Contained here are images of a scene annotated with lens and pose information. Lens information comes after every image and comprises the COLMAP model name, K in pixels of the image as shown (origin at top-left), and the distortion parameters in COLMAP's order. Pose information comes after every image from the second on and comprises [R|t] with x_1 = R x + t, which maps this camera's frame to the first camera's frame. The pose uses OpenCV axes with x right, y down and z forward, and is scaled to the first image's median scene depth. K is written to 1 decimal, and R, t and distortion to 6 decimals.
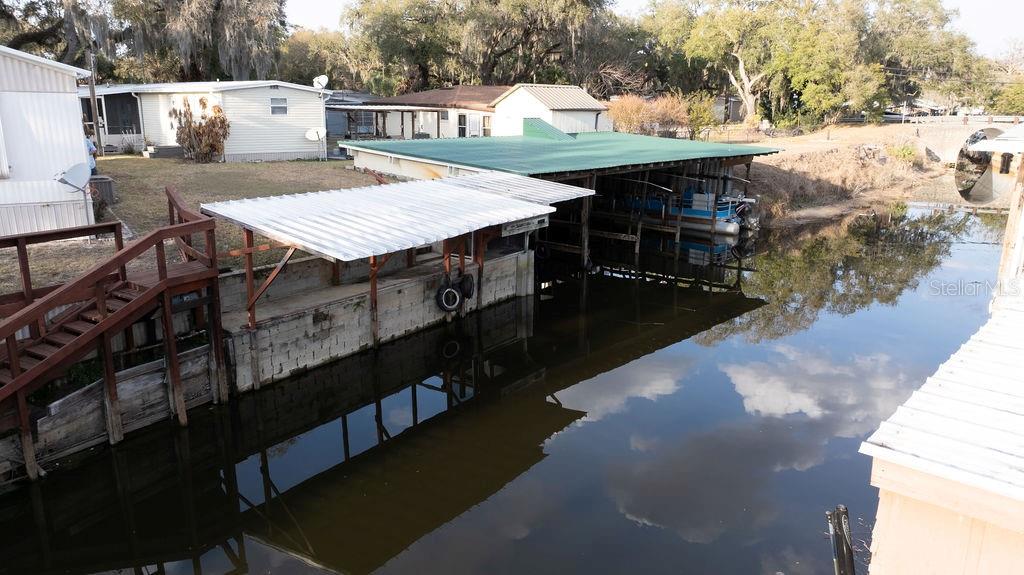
lens RADIAL K [[717.3, 0, 512.1], [0, 717.3, 294.0], [0, 0, 1]] dist [0.003215, 0.001374]
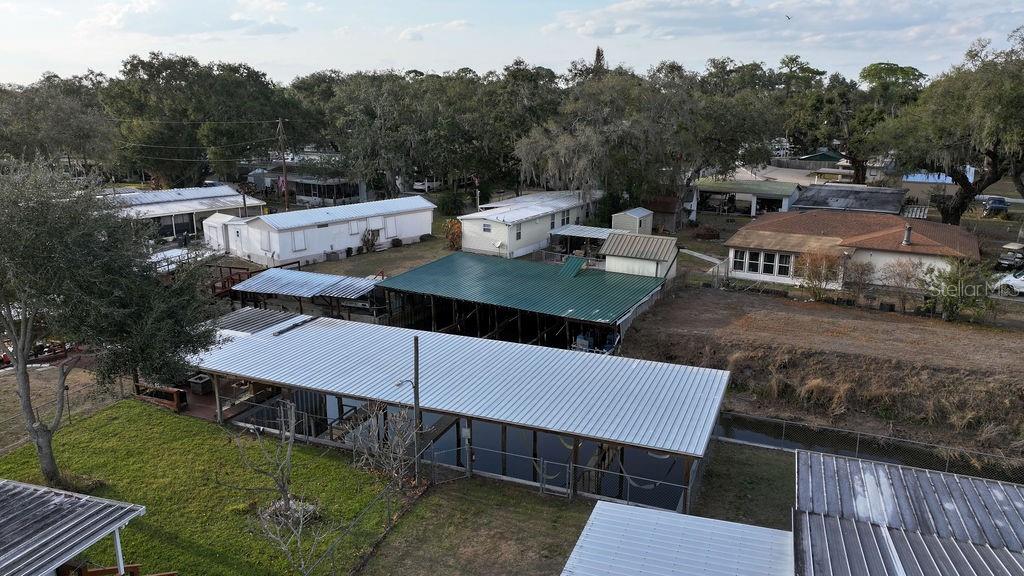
lens RADIAL K [[717.3, 0, 511.8], [0, 717.3, 292.4], [0, 0, 1]] dist [0.003215, 0.001374]
pose [[0.228940, 0.233585, -0.945000, 2.755595], [-0.247732, 0.952801, 0.175496, -0.783824], [0.941390, 0.193929, 0.276000, 0.944736]]
